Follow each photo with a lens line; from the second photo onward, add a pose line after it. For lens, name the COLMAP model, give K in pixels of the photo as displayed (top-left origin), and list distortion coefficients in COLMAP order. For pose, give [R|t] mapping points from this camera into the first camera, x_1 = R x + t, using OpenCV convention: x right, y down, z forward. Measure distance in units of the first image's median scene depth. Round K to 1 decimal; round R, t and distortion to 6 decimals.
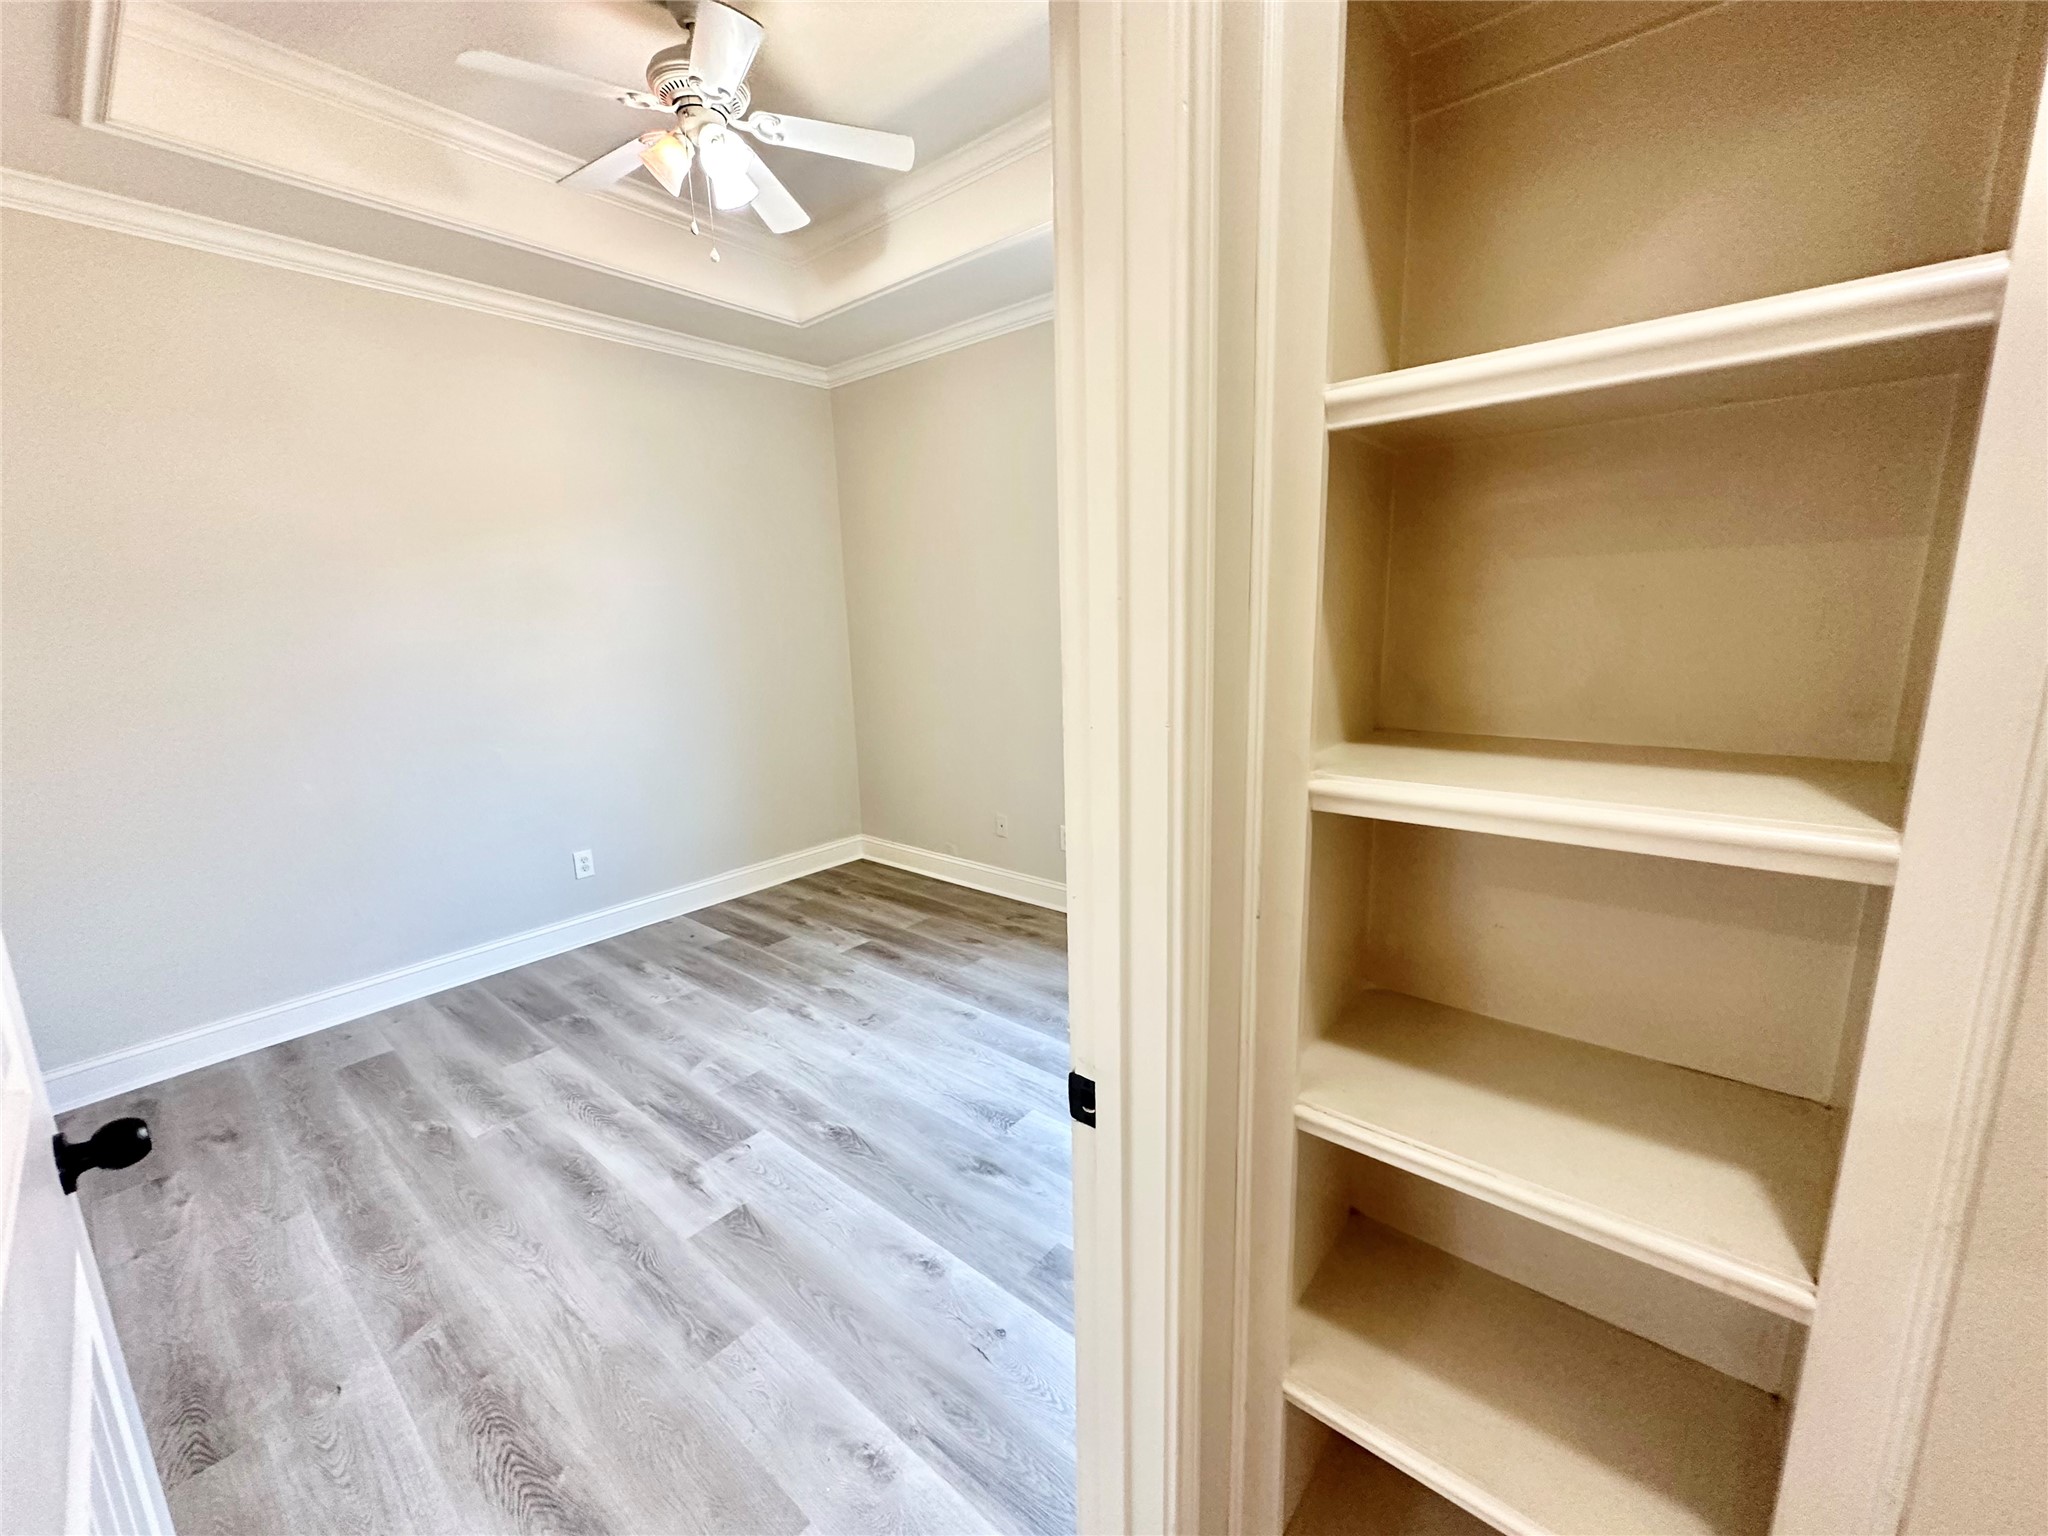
lens RADIAL K [[812.6, 0, 1017.7], [0, 812.6, 768.3], [0, 0, 1]] dist [0.001518, 0.000254]
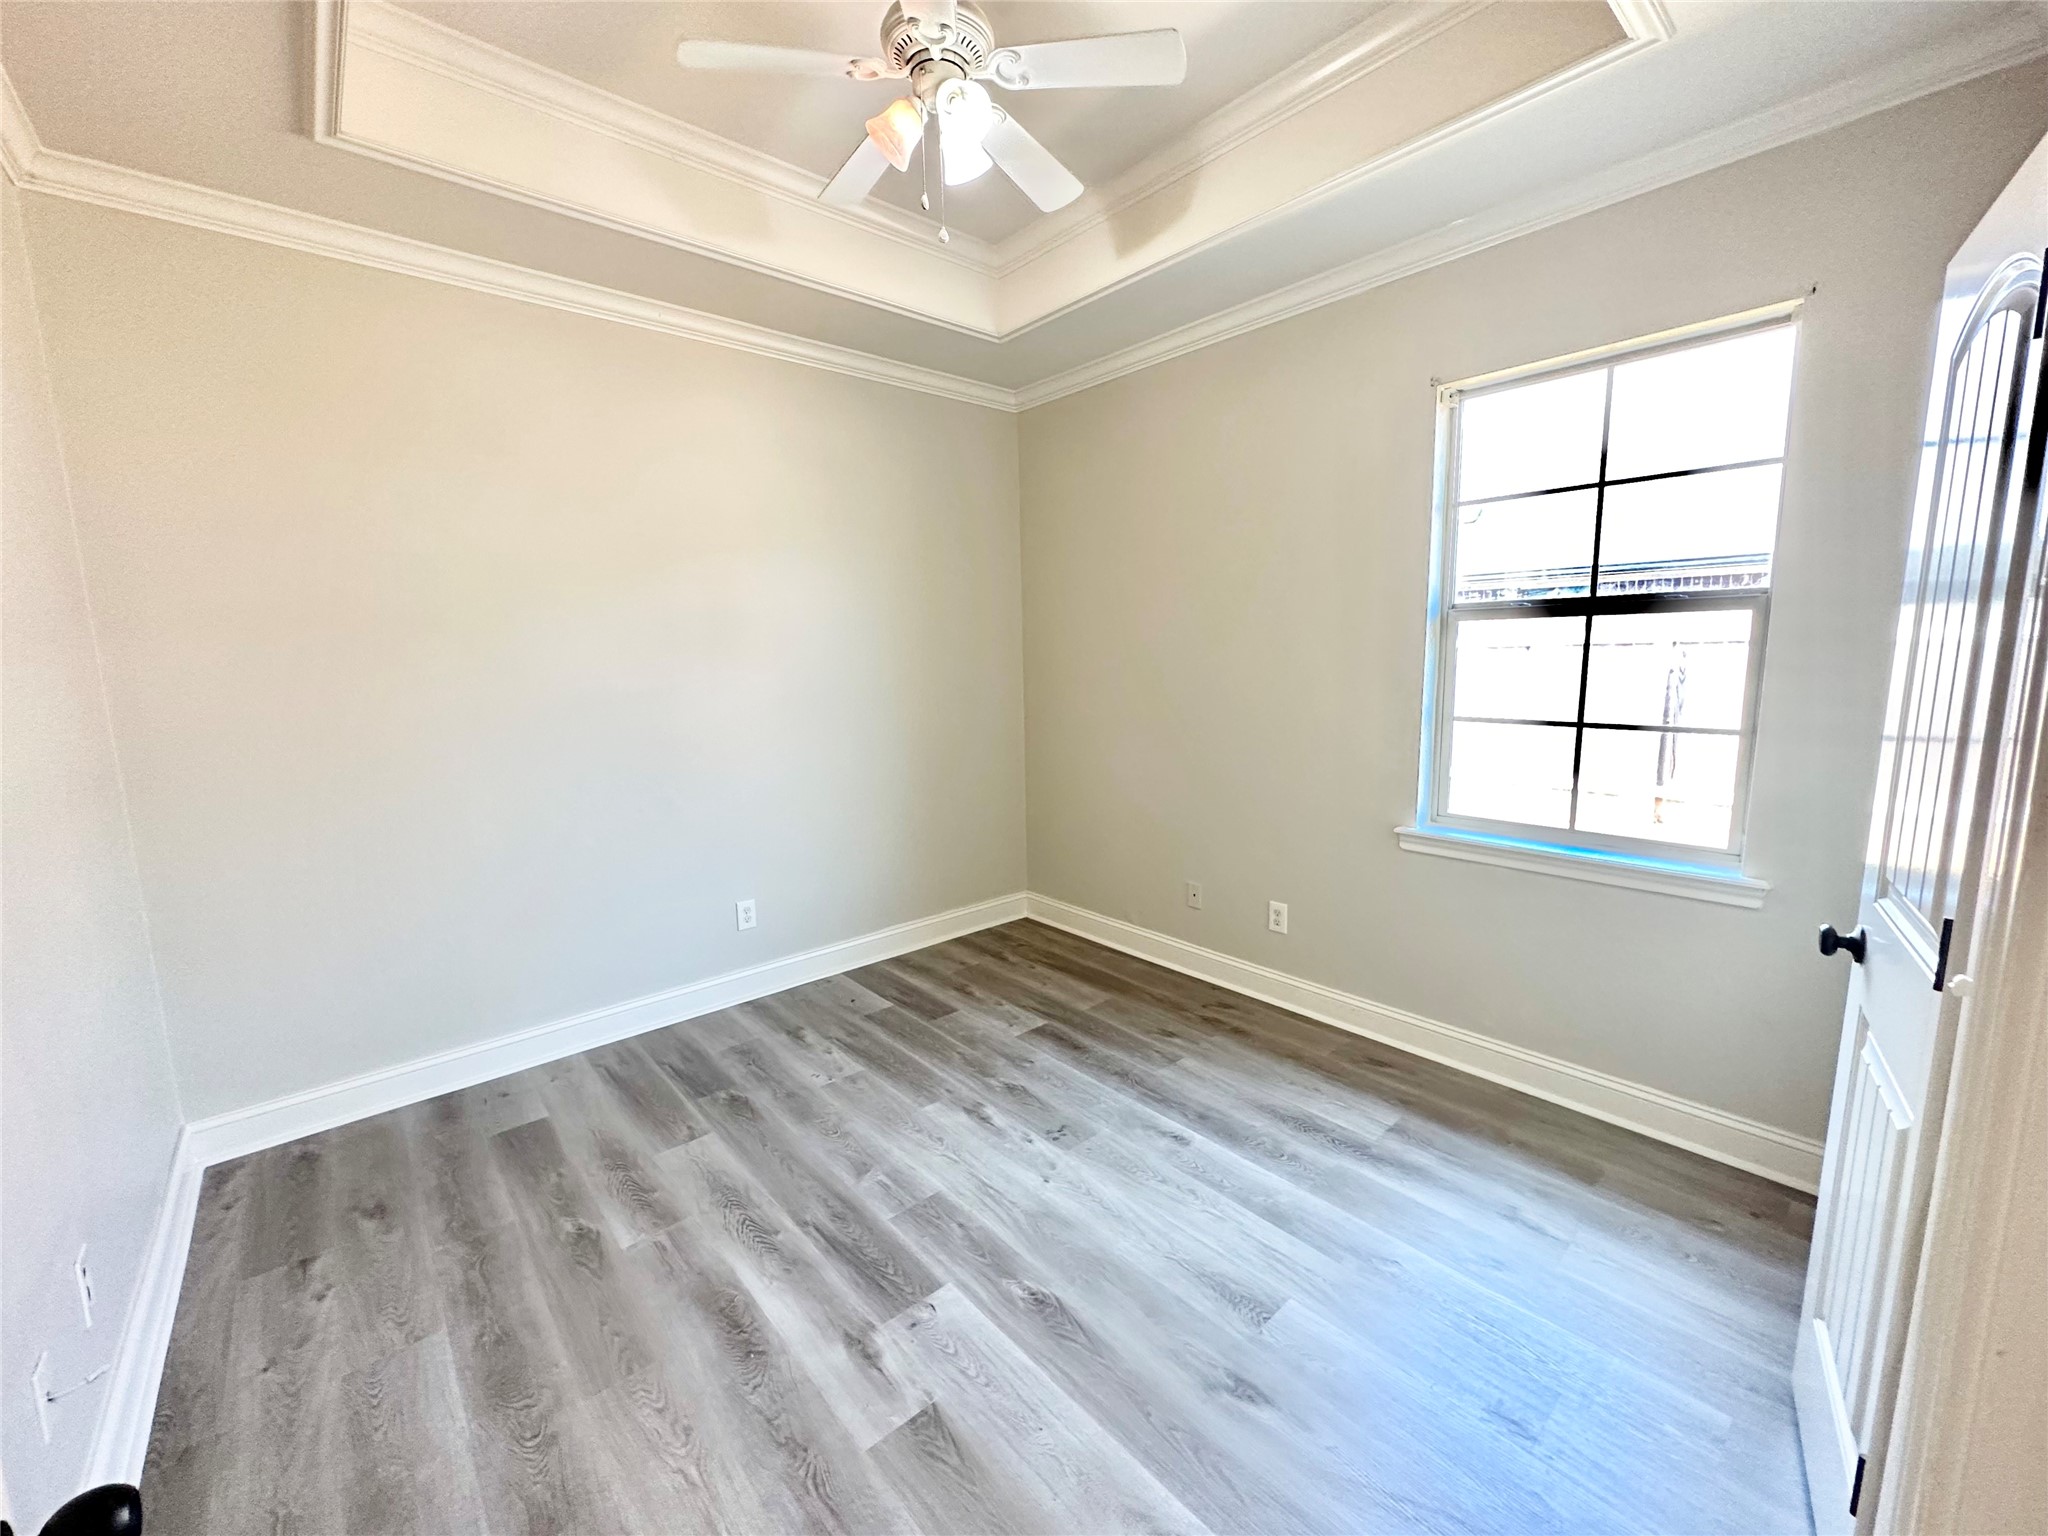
lens RADIAL K [[812.6, 0, 1023.7], [0, 812.6, 771.8], [0, 0, 1]] dist [0.001518, 0.000254]
pose [[0.988284, 0.035297, -0.148490, -0.136621], [-0.041300, 0.998441, -0.037542, -0.038883], [0.146933, 0.043235, 0.988201, 0.185748]]
